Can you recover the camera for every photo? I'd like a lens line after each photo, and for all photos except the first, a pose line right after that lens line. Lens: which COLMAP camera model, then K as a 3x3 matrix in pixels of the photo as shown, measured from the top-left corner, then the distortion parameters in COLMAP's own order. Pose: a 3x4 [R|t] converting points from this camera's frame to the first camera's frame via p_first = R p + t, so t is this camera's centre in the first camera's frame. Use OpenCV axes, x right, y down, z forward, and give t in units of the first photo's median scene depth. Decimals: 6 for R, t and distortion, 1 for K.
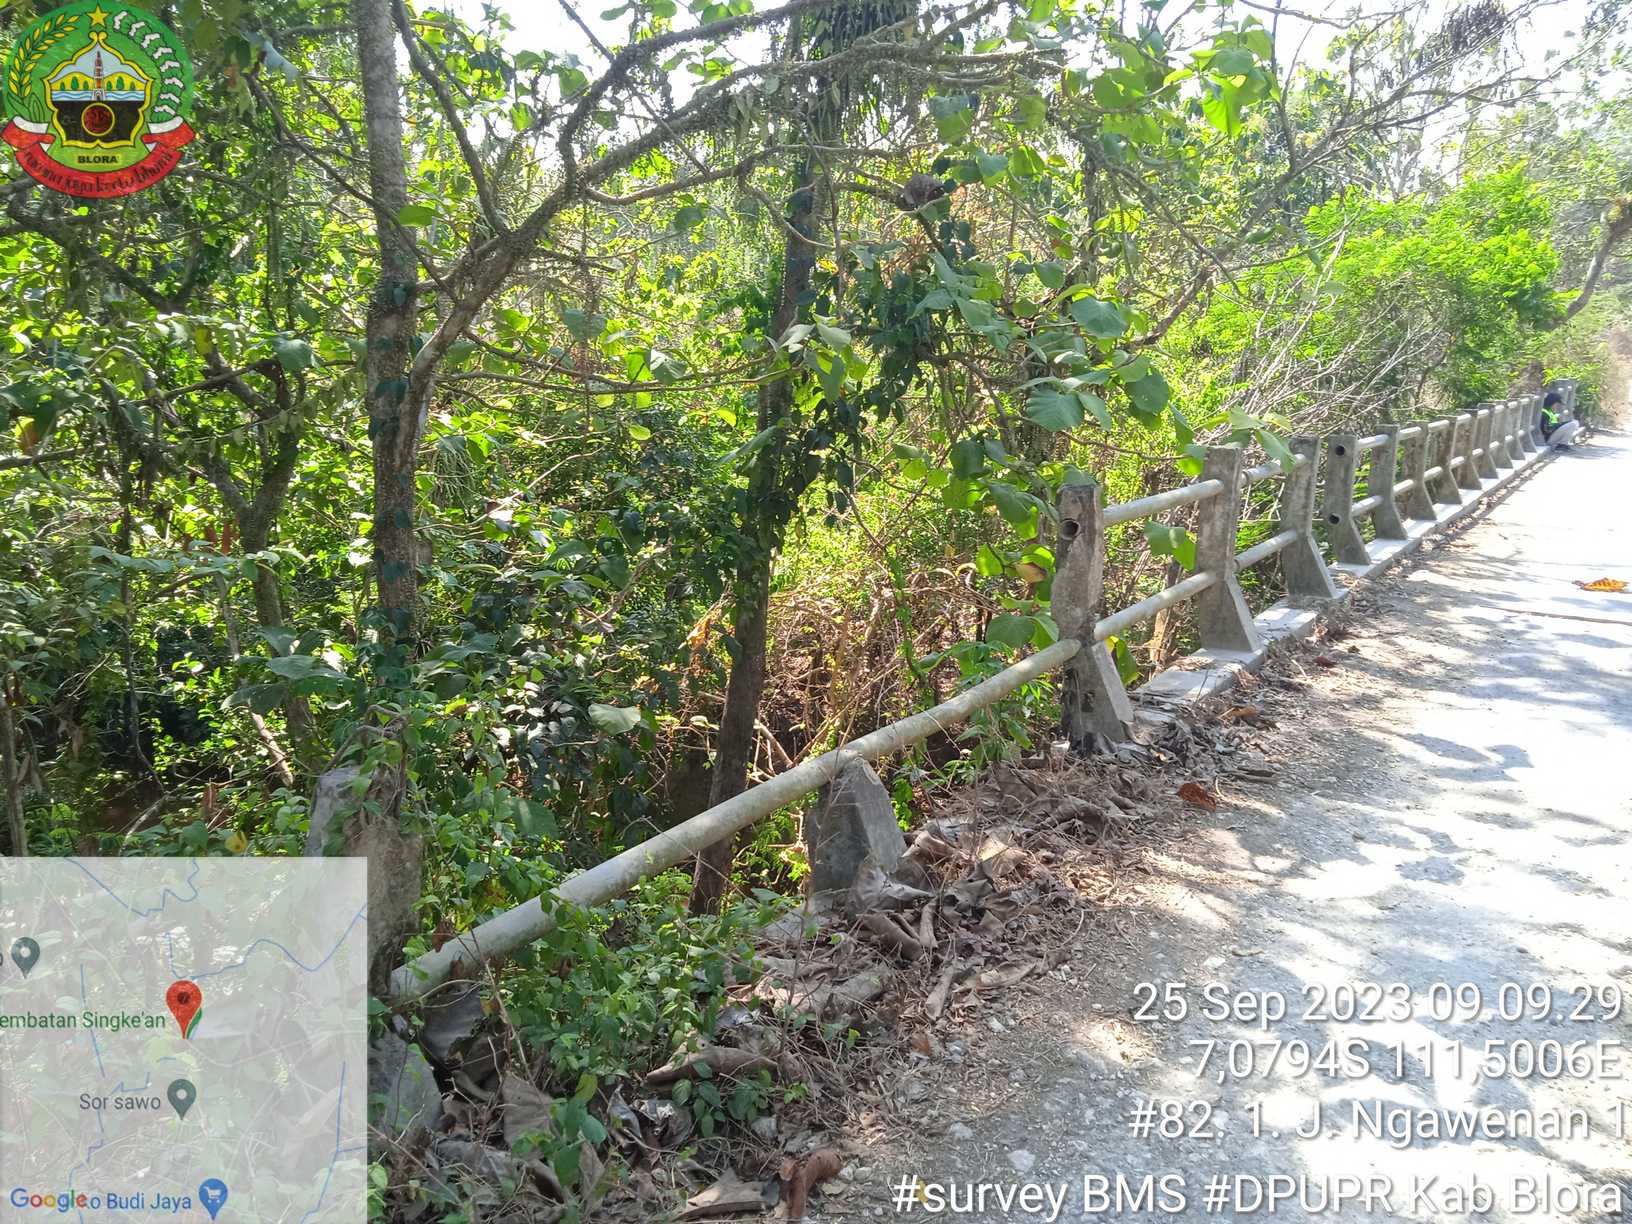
lens RADIAL K [[1373.7, 0, 810.3], [0, 1373.7, 621.9], [0, 0, 1]] dist [0.052178, -0.032620]
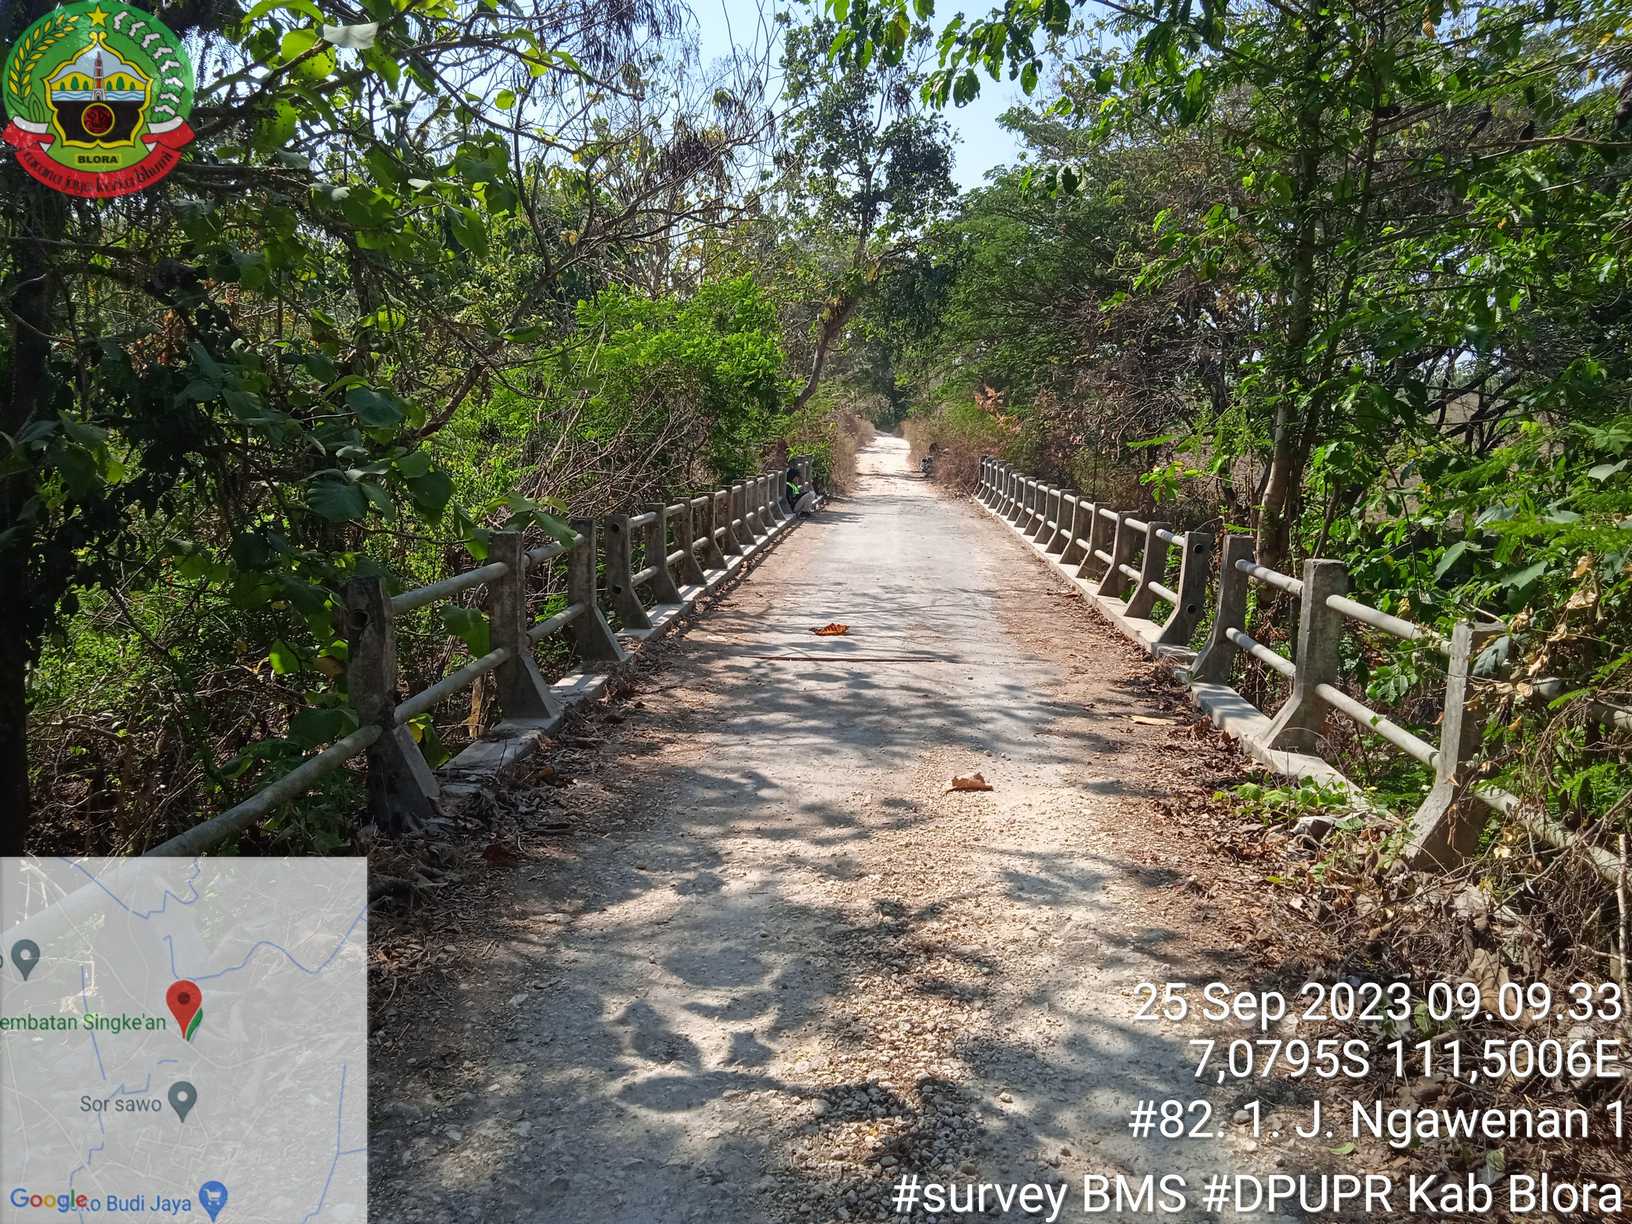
lens RADIAL K [[1373.7, 0, 824.5], [0, 1373.7, 639.3], [0, 0, 1]] dist [0.052178, -0.032620]
pose [[0.877566, -0.084856, 0.471887, 0.002135], [0.105121, 0.994319, -0.016692, 0.000674], [-0.467790, 0.064253, 0.881501, -0.037303]]
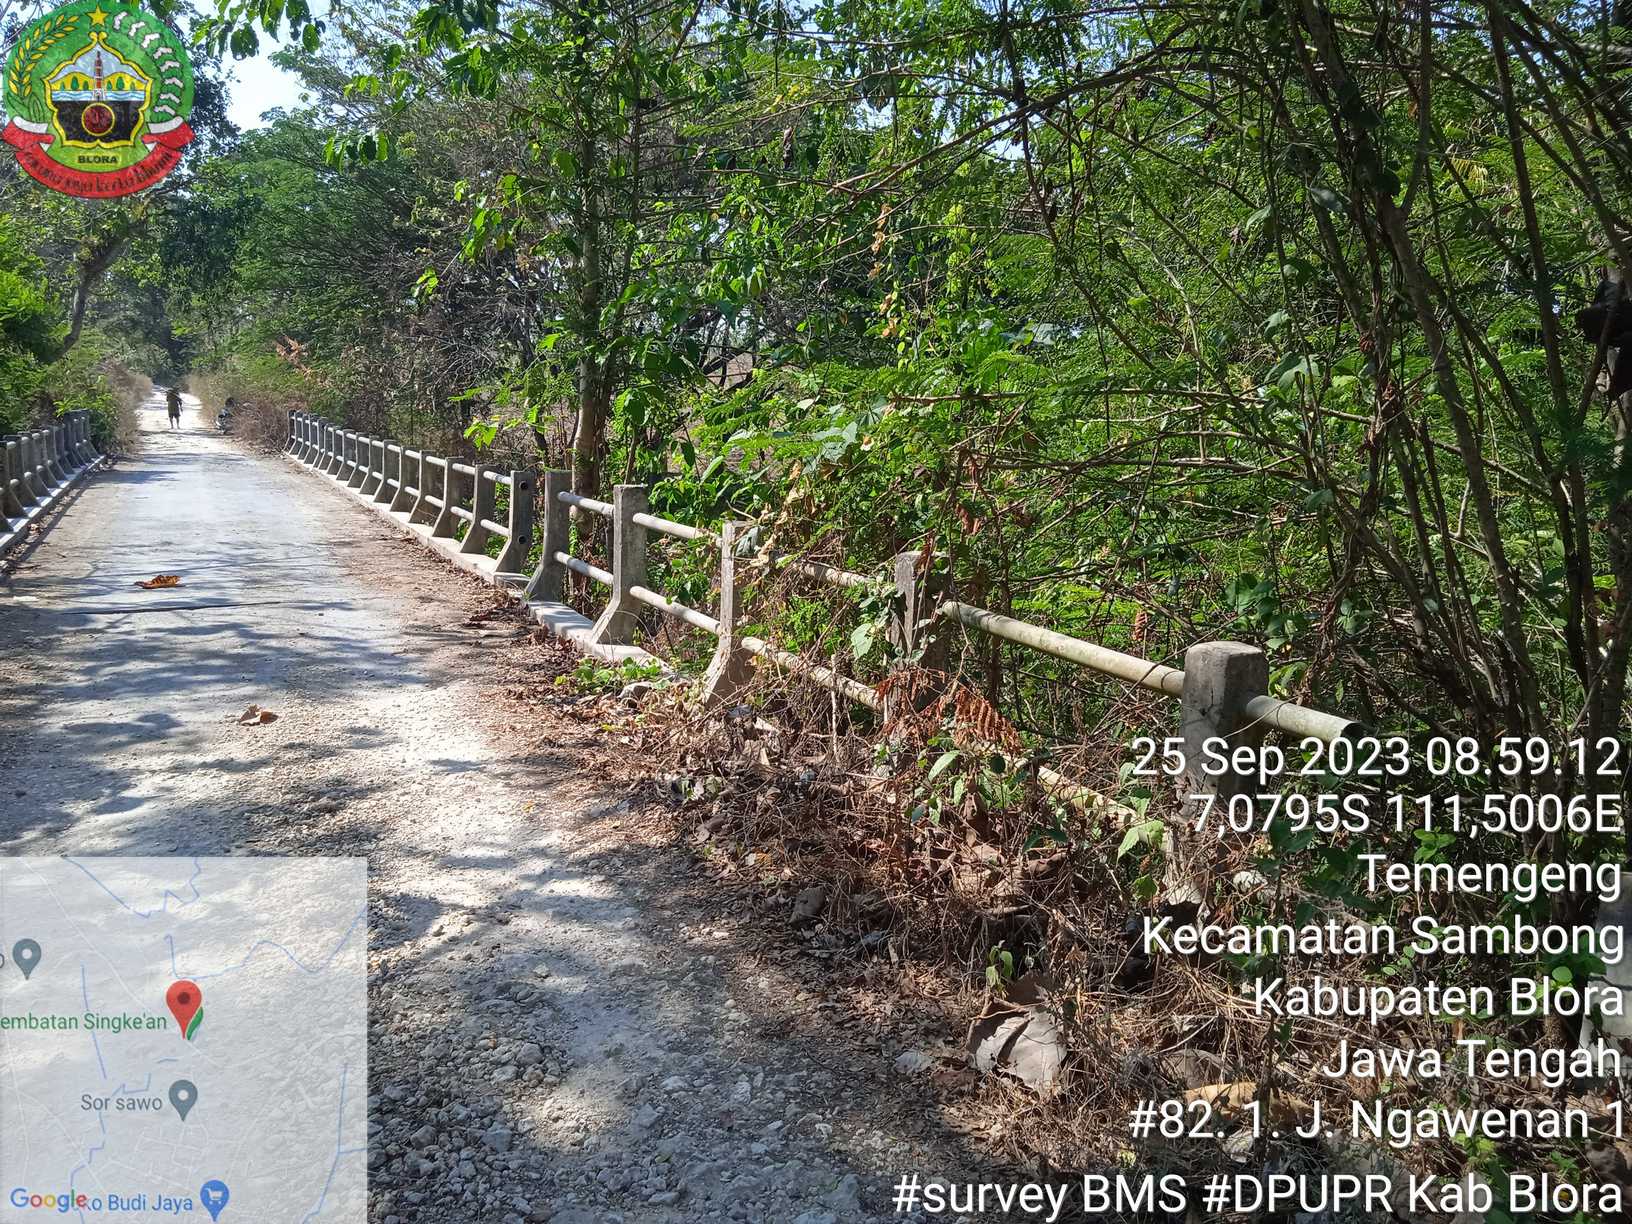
lens RADIAL K [[1373.7, 0, 823.6], [0, 1373.7, 613.9], [0, 0, 1]] dist [0.052178, -0.032620]
pose [[0.554144, -0.151141, 0.818585, -0.071883], [0.173652, 0.982732, 0.063895, 0.018532], [-0.814107, 0.106742, 0.570821, -0.105816]]
